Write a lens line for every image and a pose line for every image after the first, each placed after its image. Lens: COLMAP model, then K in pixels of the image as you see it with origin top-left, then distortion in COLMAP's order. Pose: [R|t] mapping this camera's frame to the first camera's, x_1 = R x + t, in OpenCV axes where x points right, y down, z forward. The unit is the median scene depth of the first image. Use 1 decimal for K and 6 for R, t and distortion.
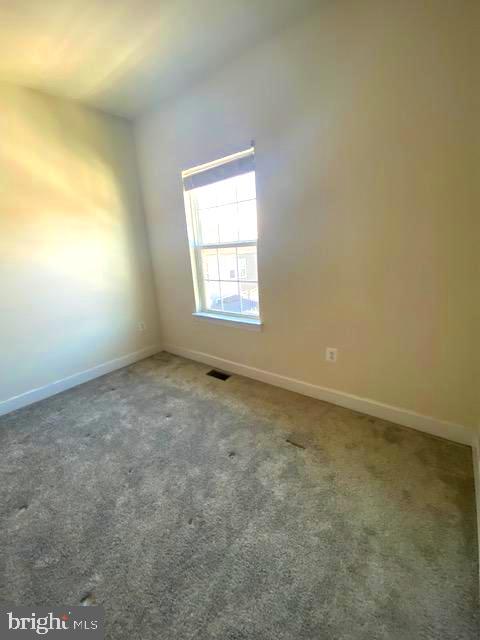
lens RADIAL K [[259.2, 0, 239.3], [0, 259.2, 319.8], [0, 0, 1]] dist [0.001474, -0.003720]
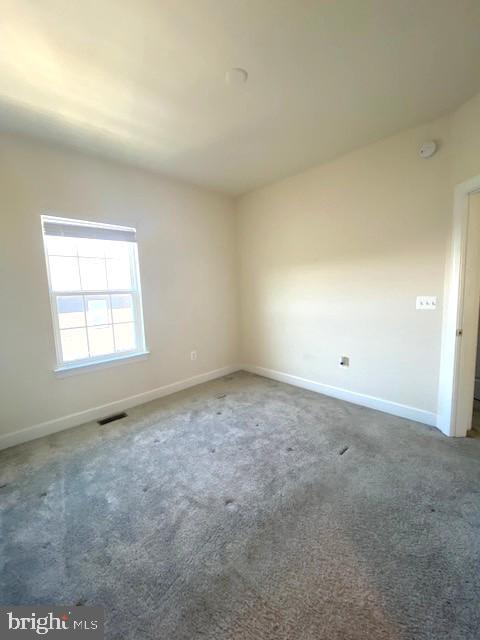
lens RADIAL K [[259.2, 0, 239.3], [0, 259.2, 319.8], [0, 0, 1]] dist [0.001474, -0.003720]
pose [[0.130283, -0.038930, 0.990712, -1.069879], [0.307601, 0.951510, -0.003061, 0.007088], [-0.942554, 0.305143, 0.135941, 0.330678]]
